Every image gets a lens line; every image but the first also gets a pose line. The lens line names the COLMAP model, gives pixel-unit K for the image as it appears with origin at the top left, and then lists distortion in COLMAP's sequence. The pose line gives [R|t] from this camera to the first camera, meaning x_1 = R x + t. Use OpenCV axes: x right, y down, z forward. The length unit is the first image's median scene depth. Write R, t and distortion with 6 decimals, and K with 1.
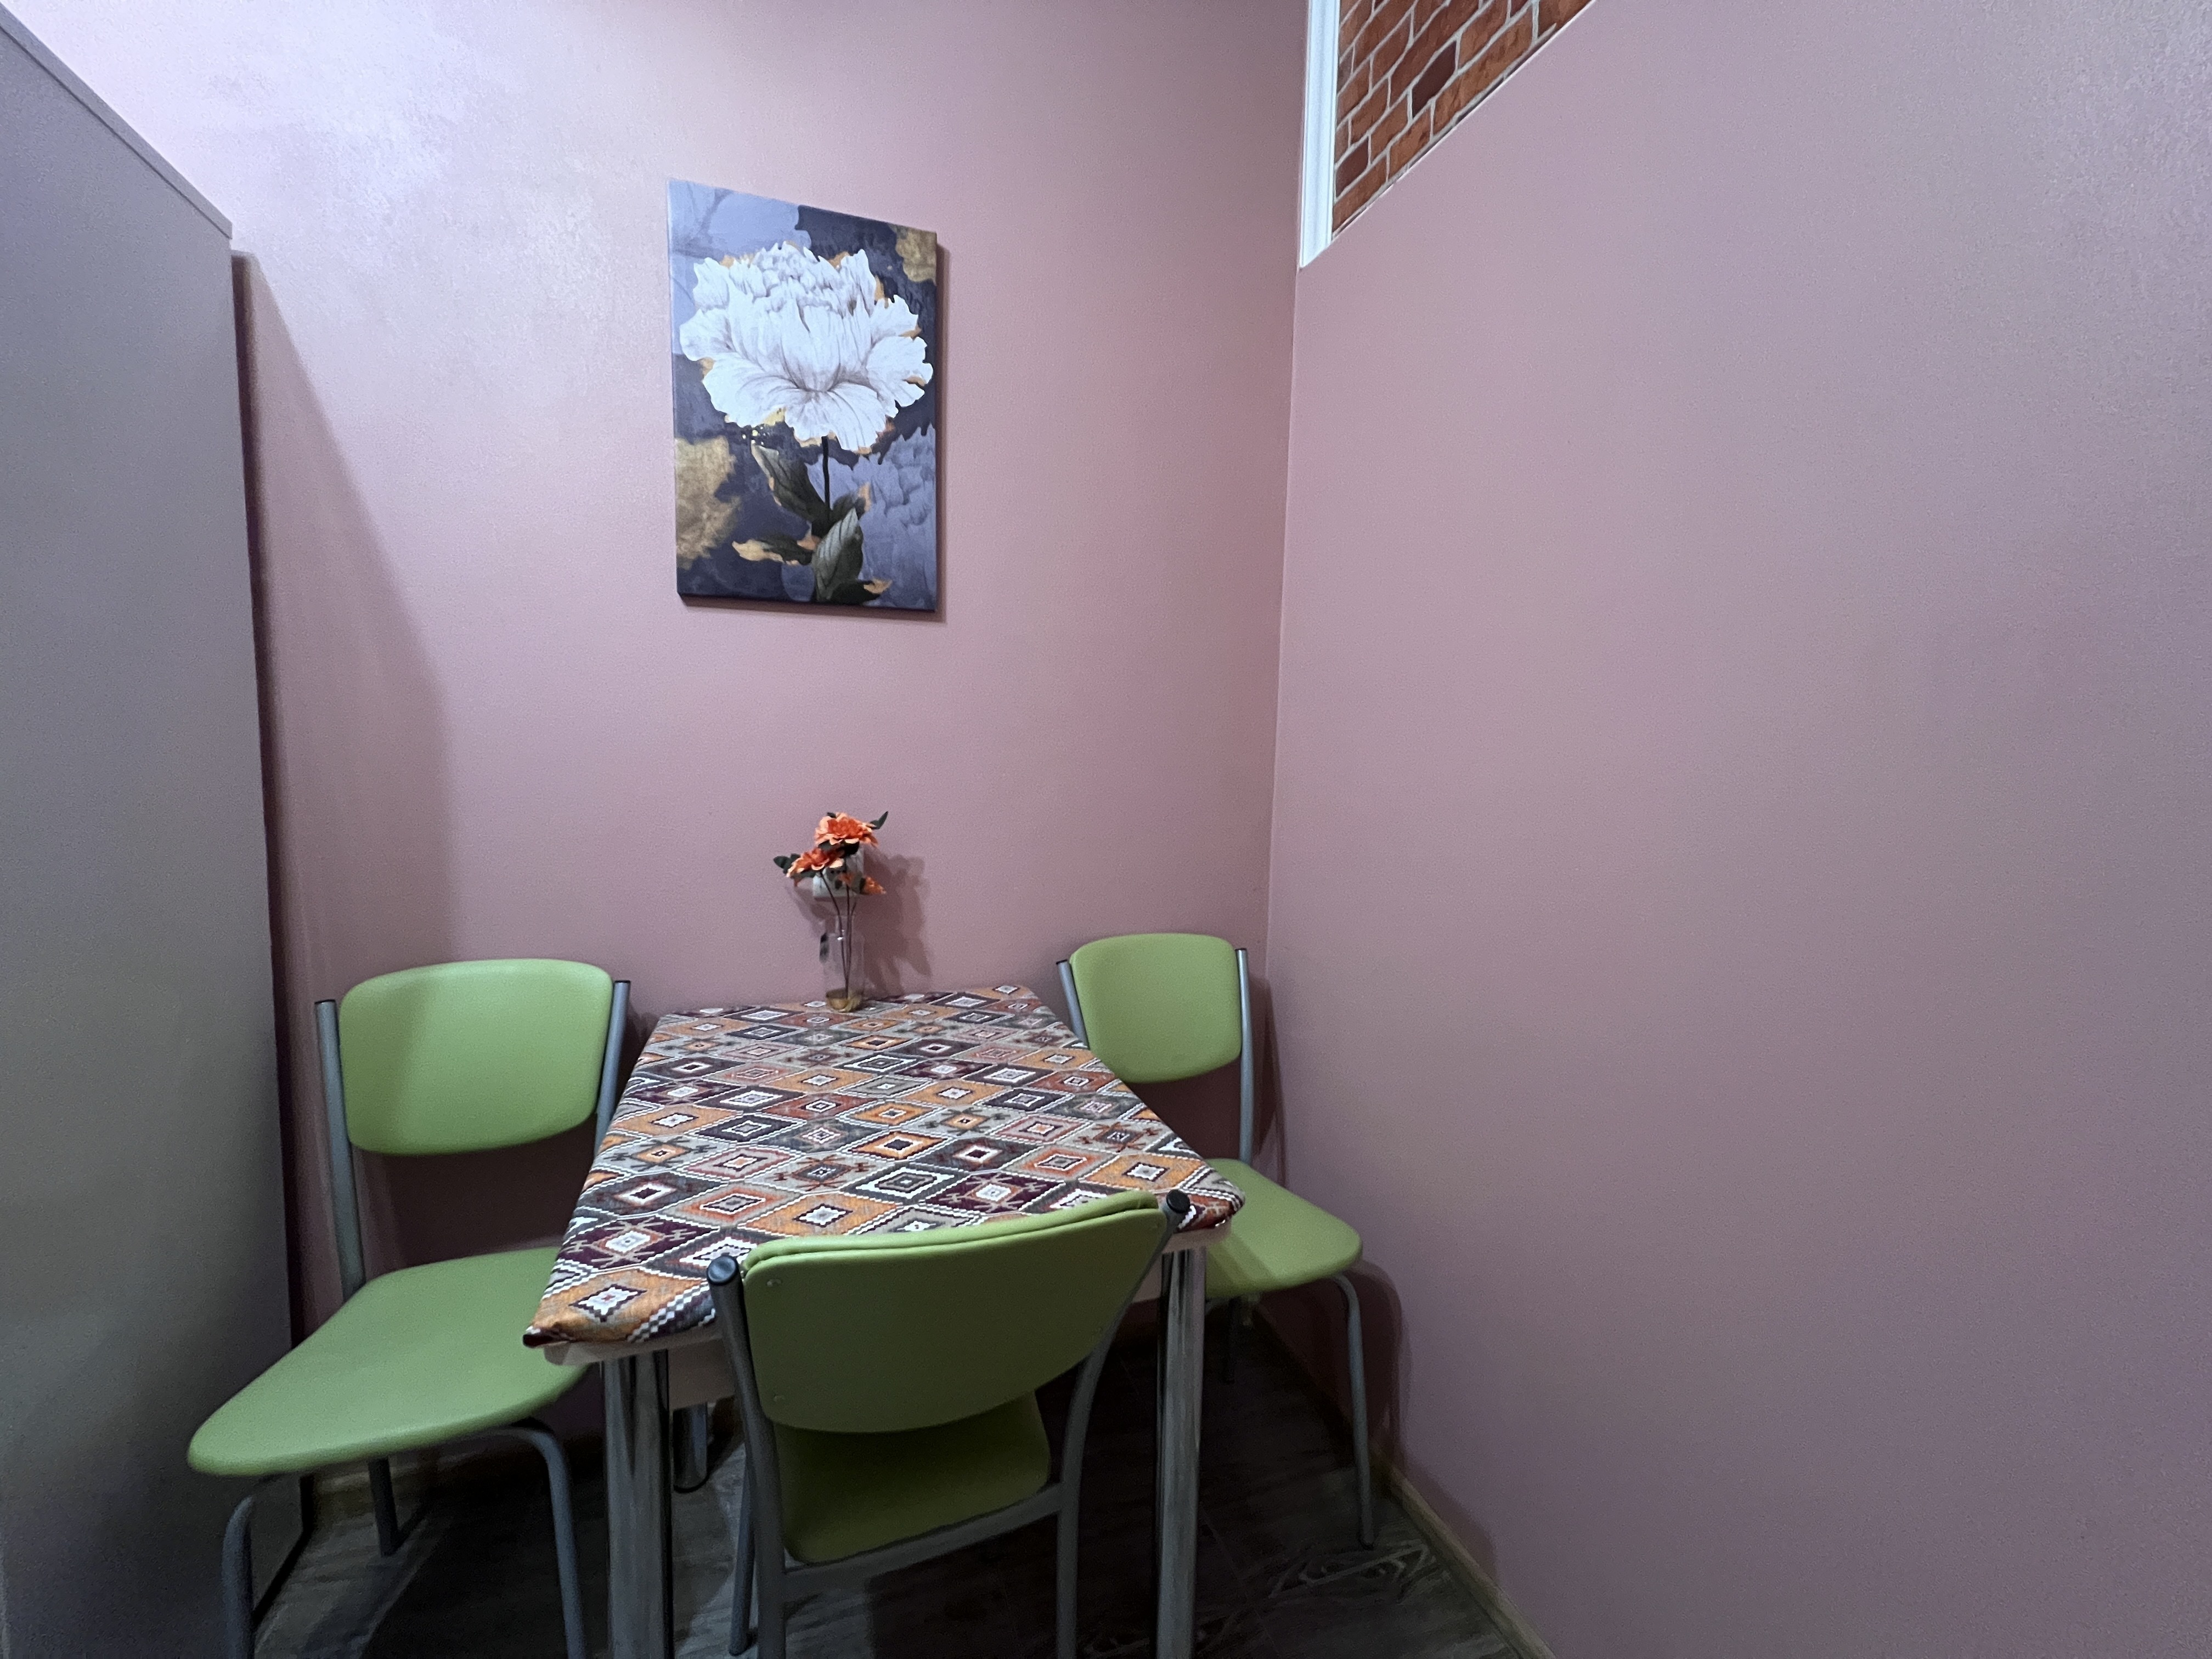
lens RADIAL K [[884.7, 0, 1103.7], [0, 884.7, 831.4], [0, 0, 1]] dist [-0.001634, 0.000218]
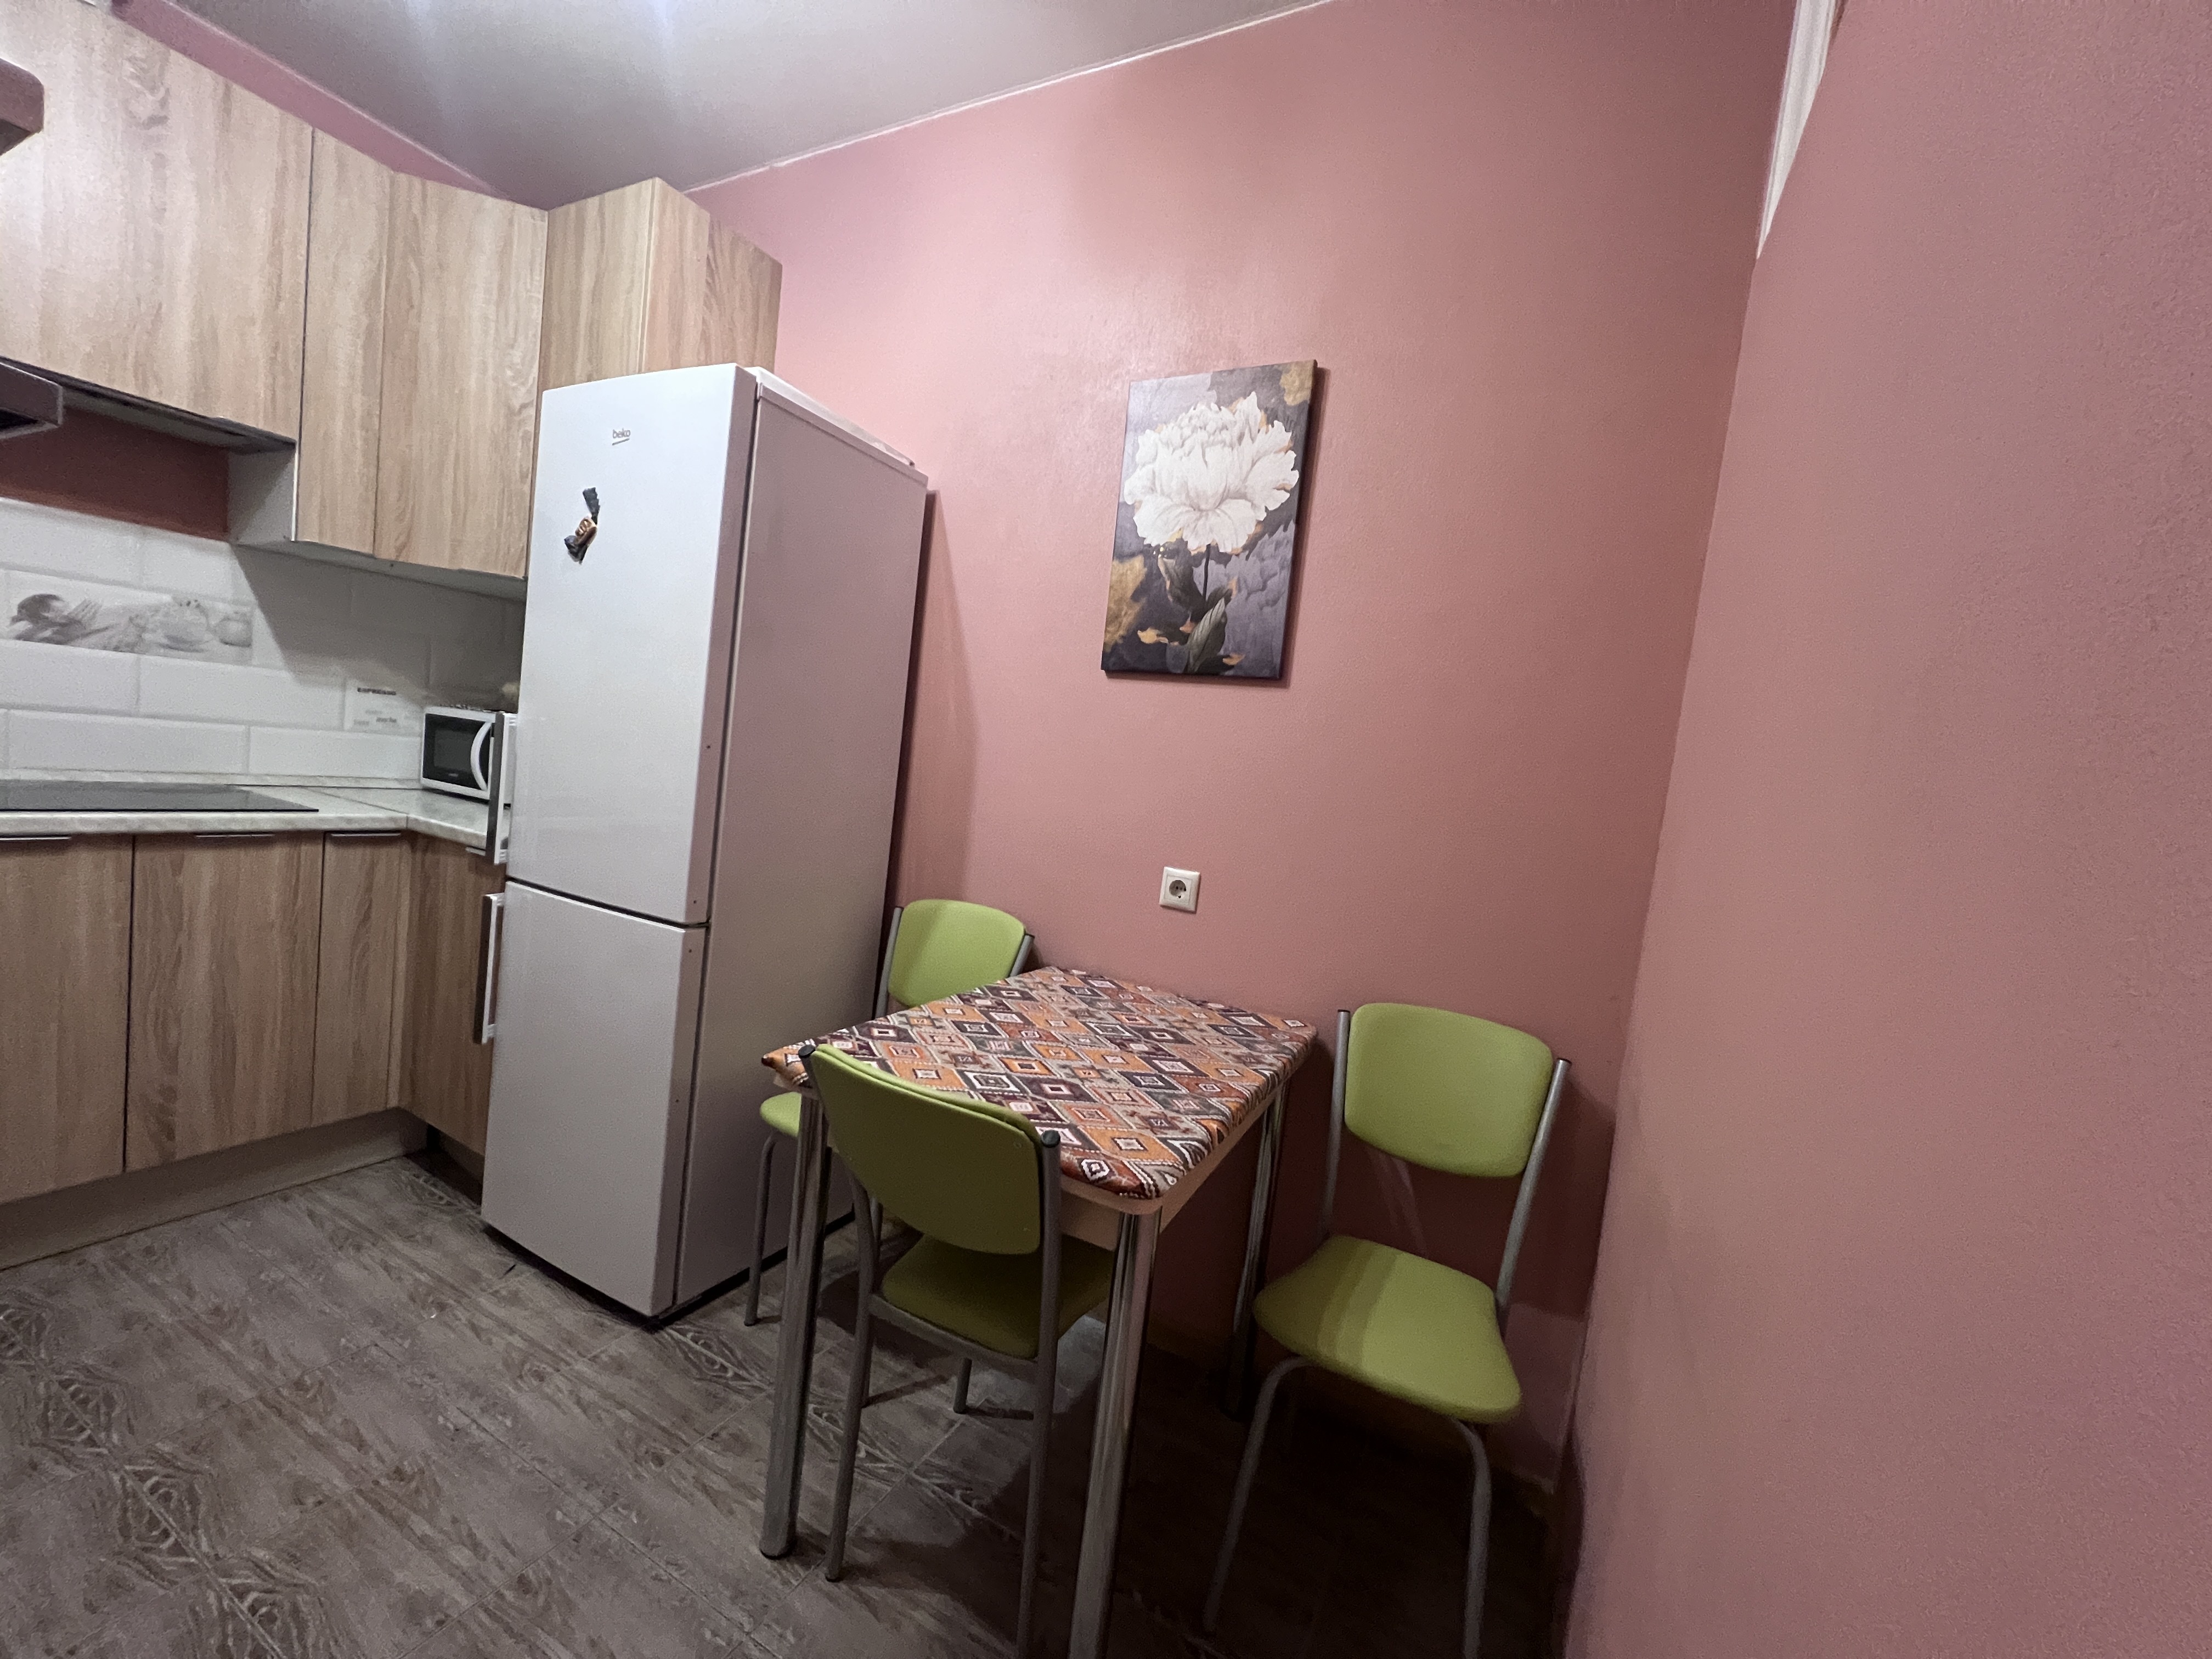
lens RADIAL K [[884.7, 0, 1108.0], [0, 884.7, 832.4], [0, 0, 1]] dist [-0.001634, 0.000218]
pose [[0.677805, 0.110190, -0.726938, 0.561860], [-0.163273, 0.986577, -0.002691, -0.012537], [0.716884, 0.120513, 0.686698, 0.077794]]
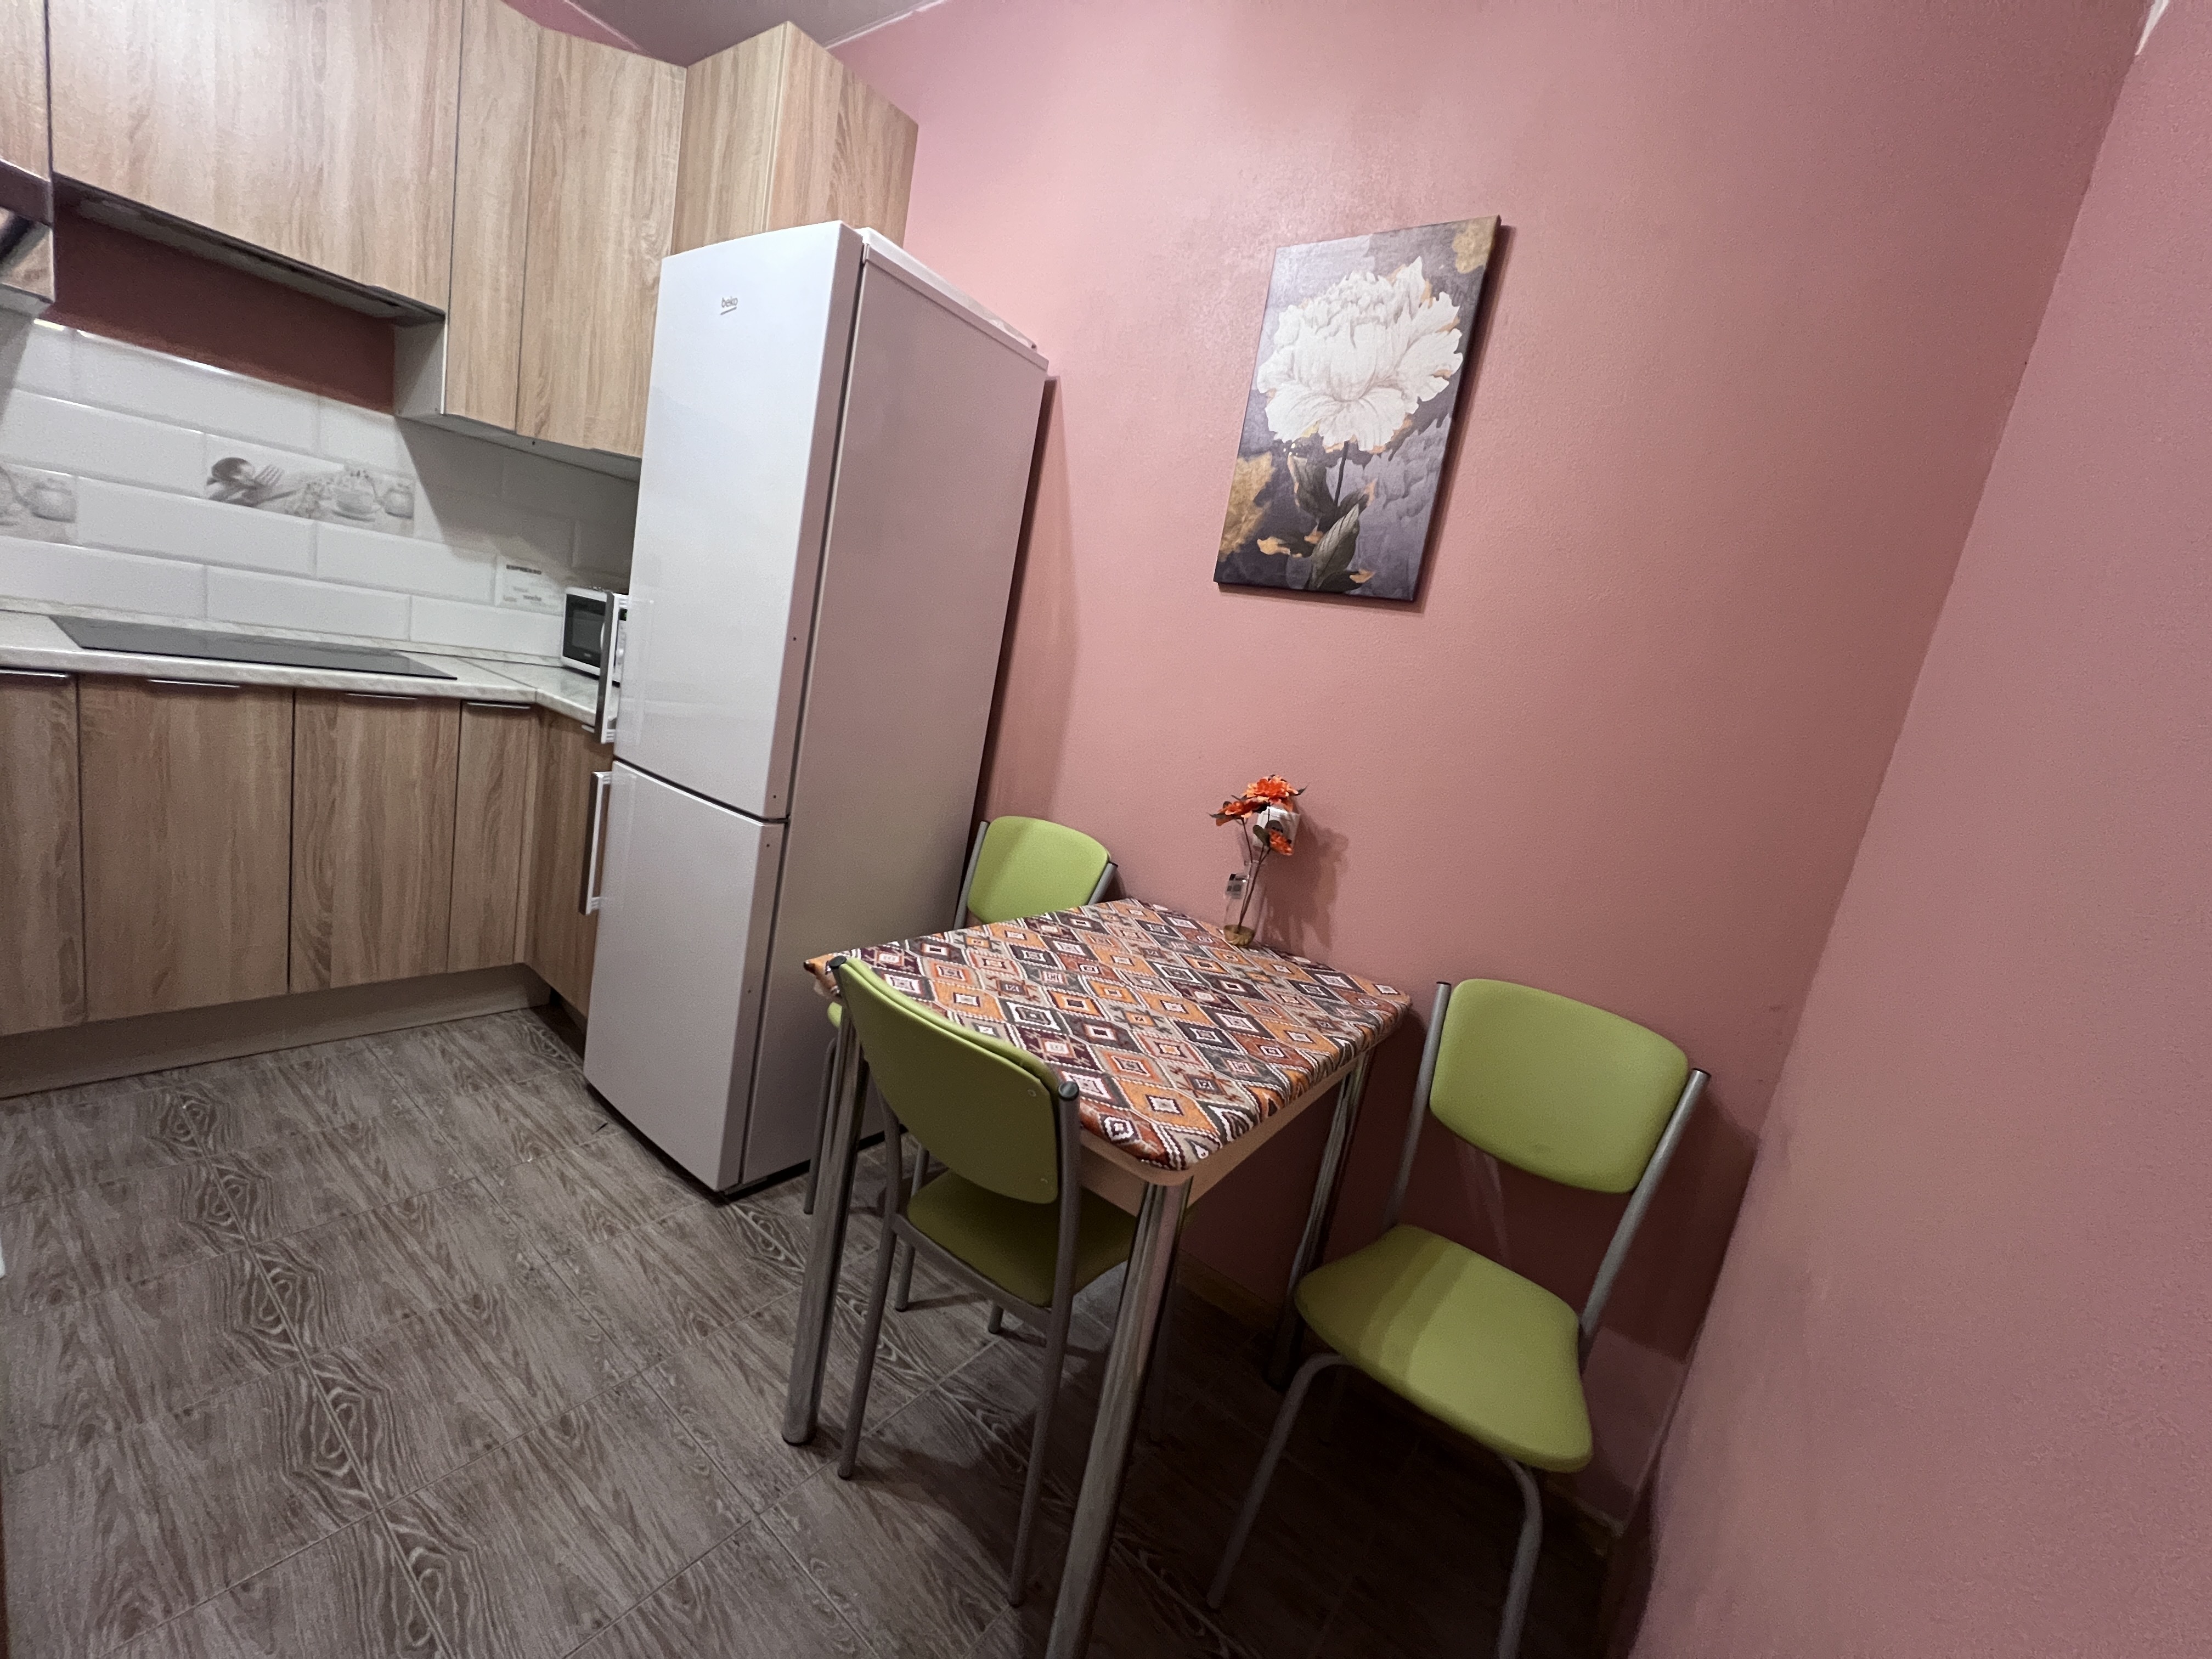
lens RADIAL K [[886.7, 0, 1107.8], [0, 886.7, 832.0], [0, 0, 1]] dist [-0.002314, 0.000697]
pose [[0.548145, 0.226626, -0.805095, 0.531863], [-0.242733, 0.964266, 0.106167, -0.020075], [0.800386, 0.137228, 0.583568, 0.183350]]
